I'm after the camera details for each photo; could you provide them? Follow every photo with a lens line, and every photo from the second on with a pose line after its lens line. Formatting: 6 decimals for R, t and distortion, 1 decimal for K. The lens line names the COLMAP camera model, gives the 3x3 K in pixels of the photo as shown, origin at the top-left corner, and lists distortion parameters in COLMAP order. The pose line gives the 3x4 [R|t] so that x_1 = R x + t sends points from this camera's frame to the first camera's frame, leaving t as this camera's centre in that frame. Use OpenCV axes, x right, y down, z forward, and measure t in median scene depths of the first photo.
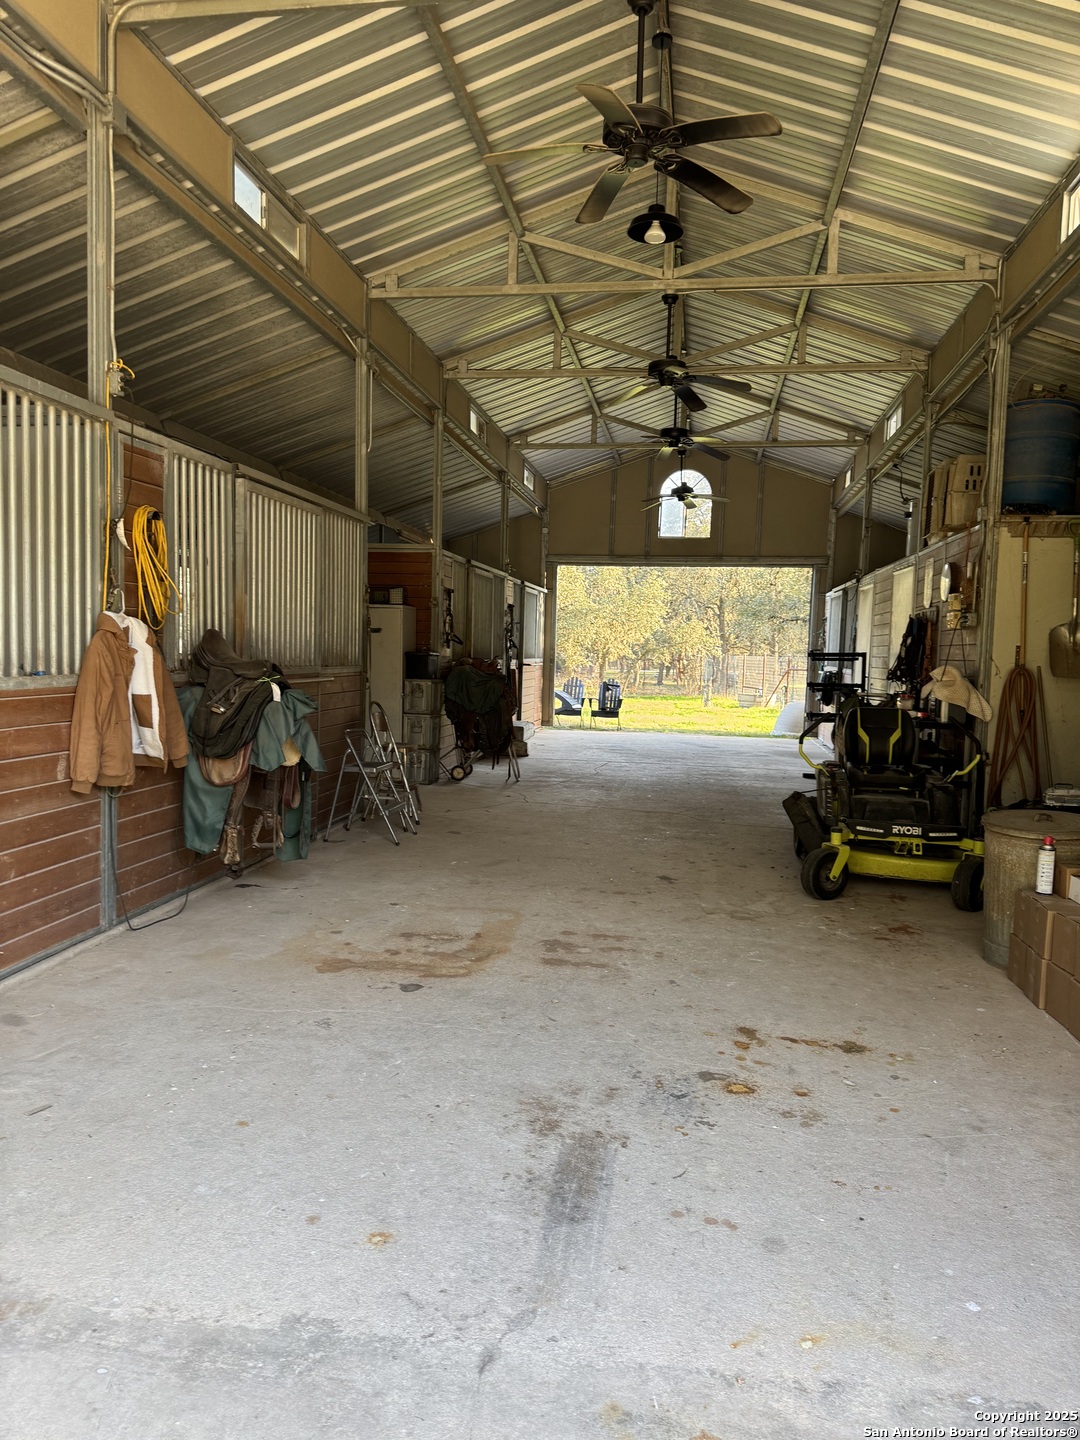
lens RADIAL K [[982.2, 0, 540.0], [0, 982.2, 720.0], [0, 0, 1]] dist [0.069198, -0.099889]
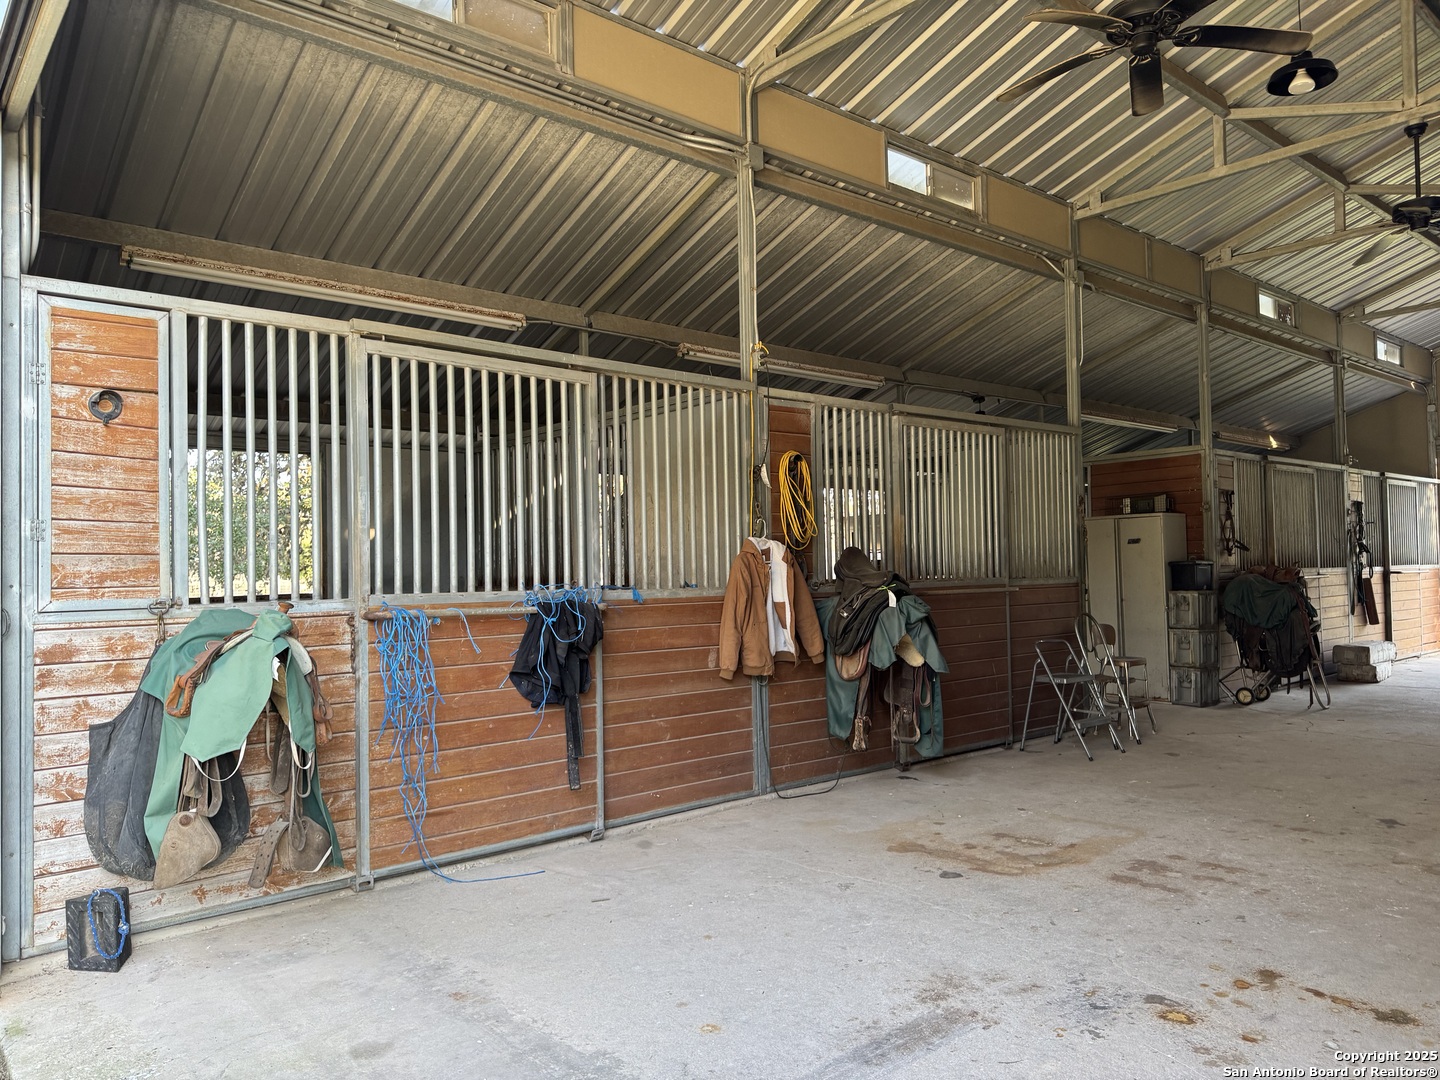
lens RADIAL K [[982.2, 0, 720.0], [0, 982.2, 540.0], [0, 0, 1]] dist [0.069198, -0.099889]
pose [[0.764281, -0.061720, -0.641923, 0.284079], [-0.006945, 0.994564, -0.103896, 0.021725], [0.644846, 0.083864, 0.759698, 0.012447]]
